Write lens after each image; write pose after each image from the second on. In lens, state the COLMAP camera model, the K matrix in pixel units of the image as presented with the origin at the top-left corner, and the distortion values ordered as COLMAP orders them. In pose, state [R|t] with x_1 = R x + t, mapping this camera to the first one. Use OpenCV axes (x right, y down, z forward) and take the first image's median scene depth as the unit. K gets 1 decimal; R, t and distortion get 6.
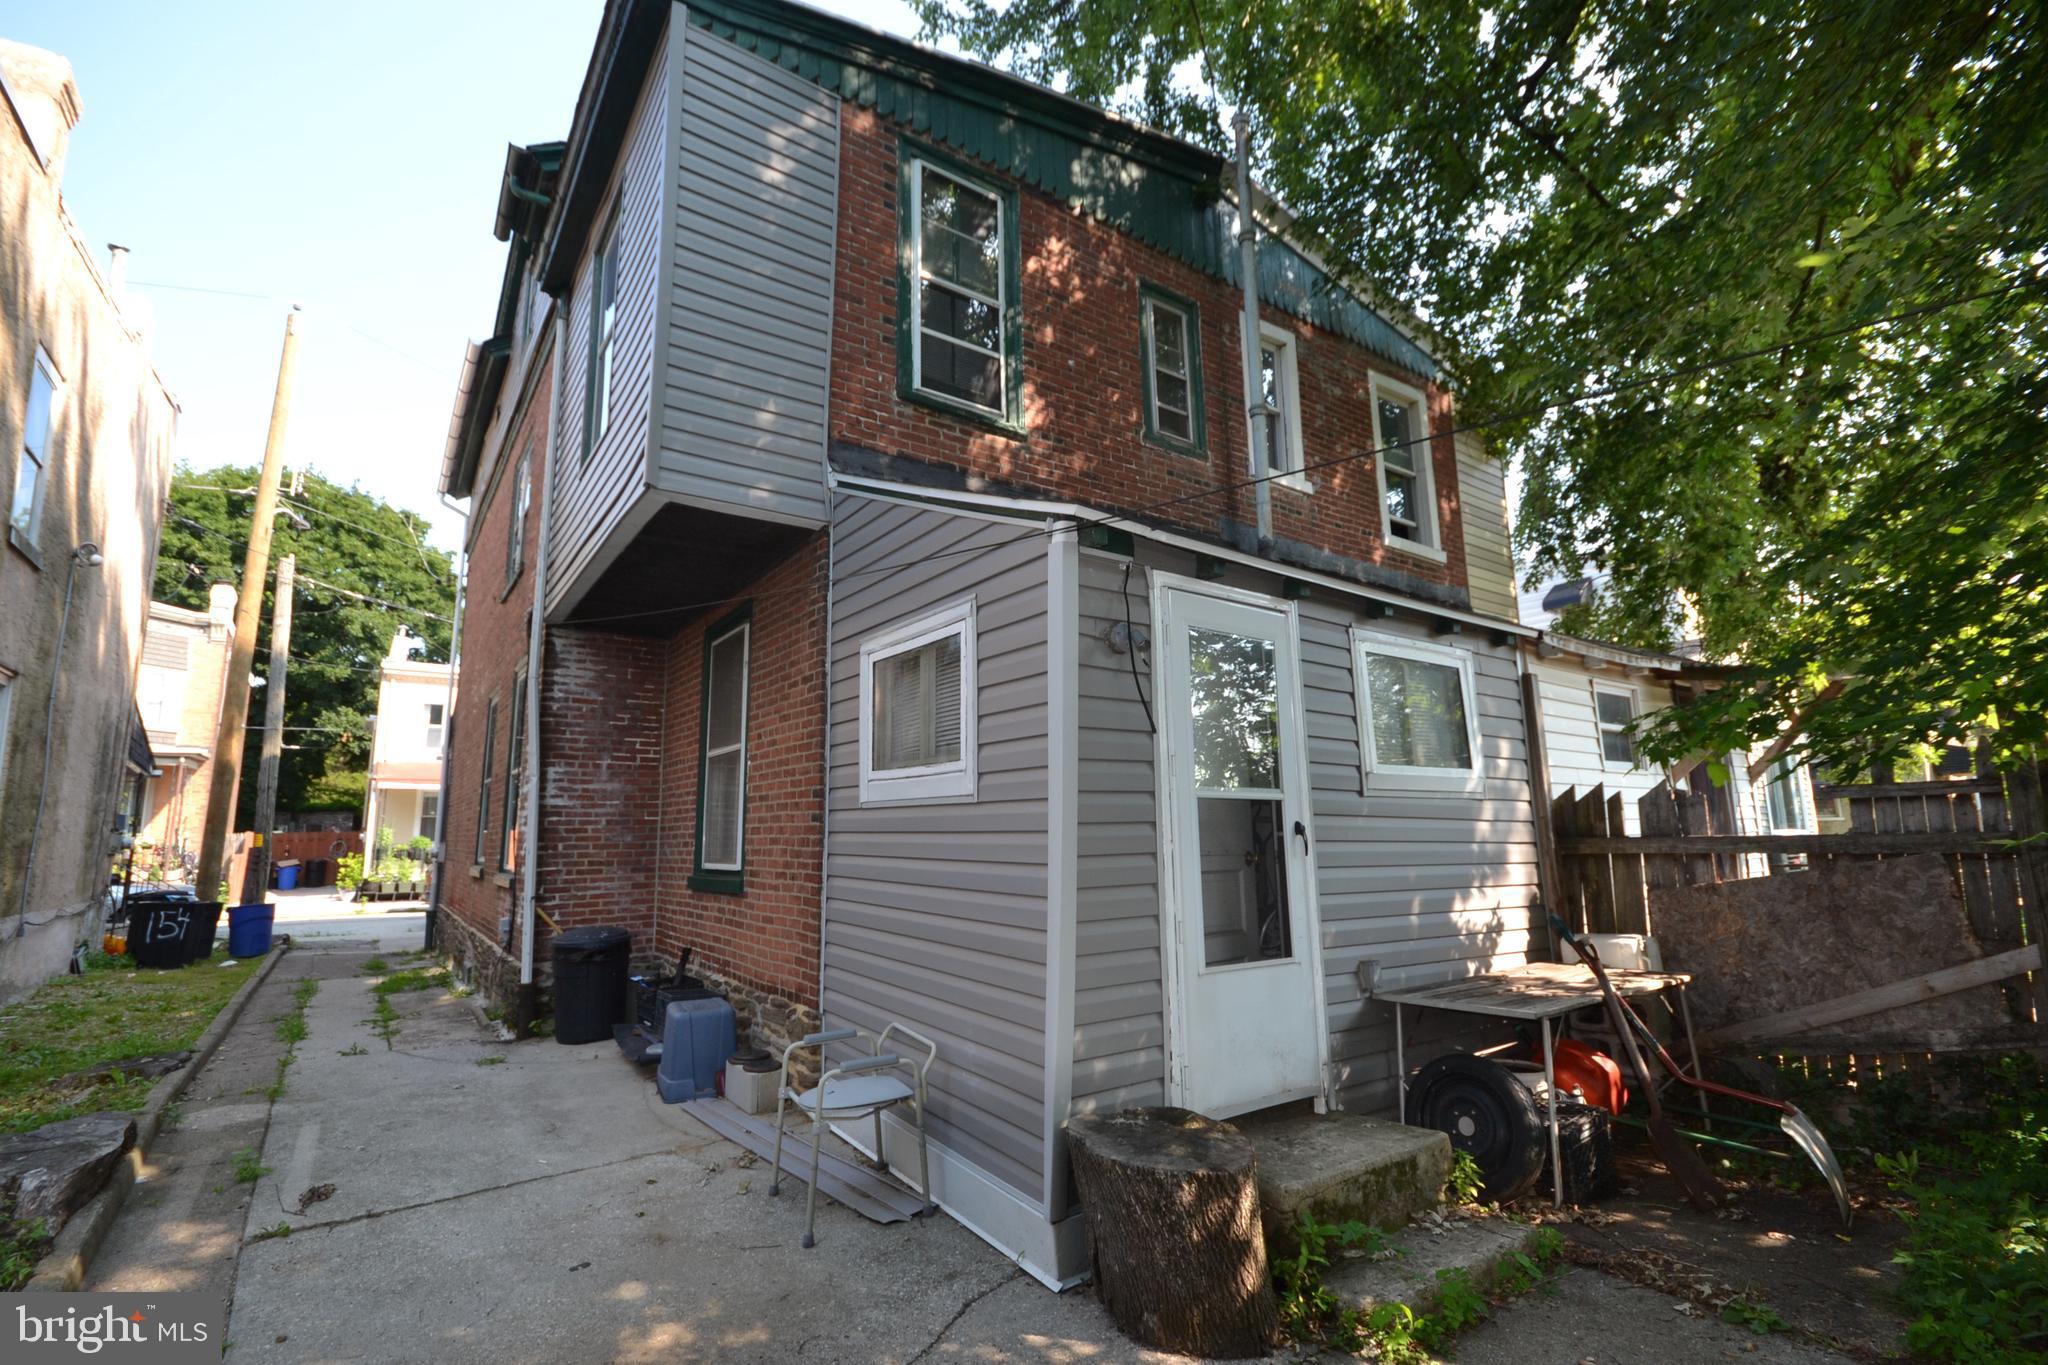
lens RADIAL K [[906.5, 0, 1007.1], [0, 906.5, 673.7], [0, 0, 1]] dist [0.004921, -0.008476]
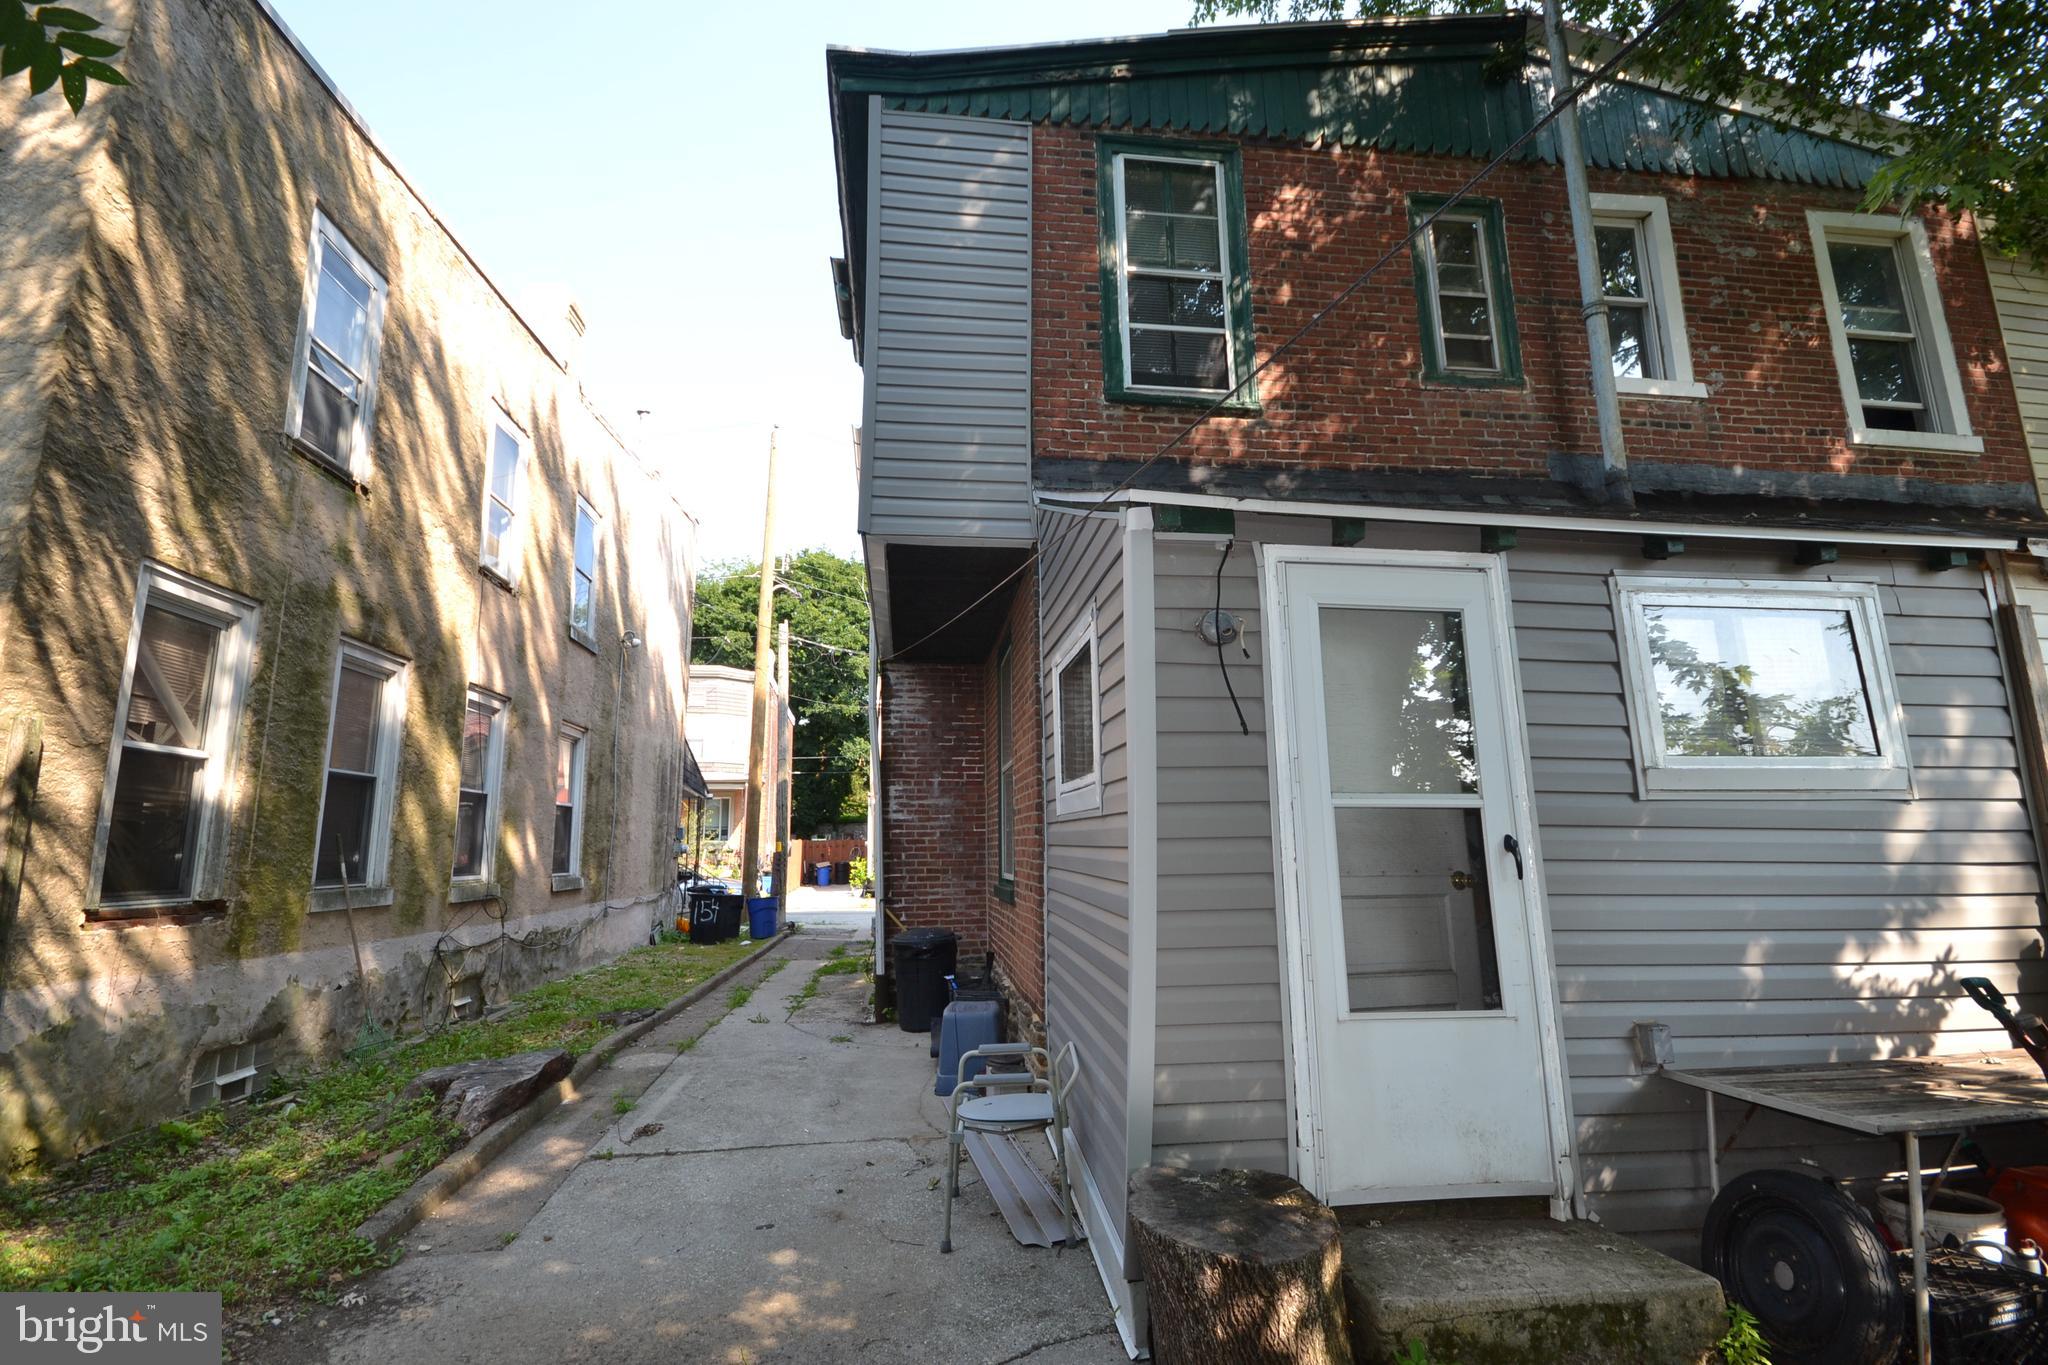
lens RADIAL K [[906.5, 0, 1011.1], [0, 906.5, 674.9], [0, 0, 1]] dist [0.004921, -0.008476]
pose [[0.880920, -0.083520, -0.465837, 0.246514], [0.080726, 0.996397, -0.025987, 0.008607], [0.466330, -0.014713, 0.884489, 0.088335]]
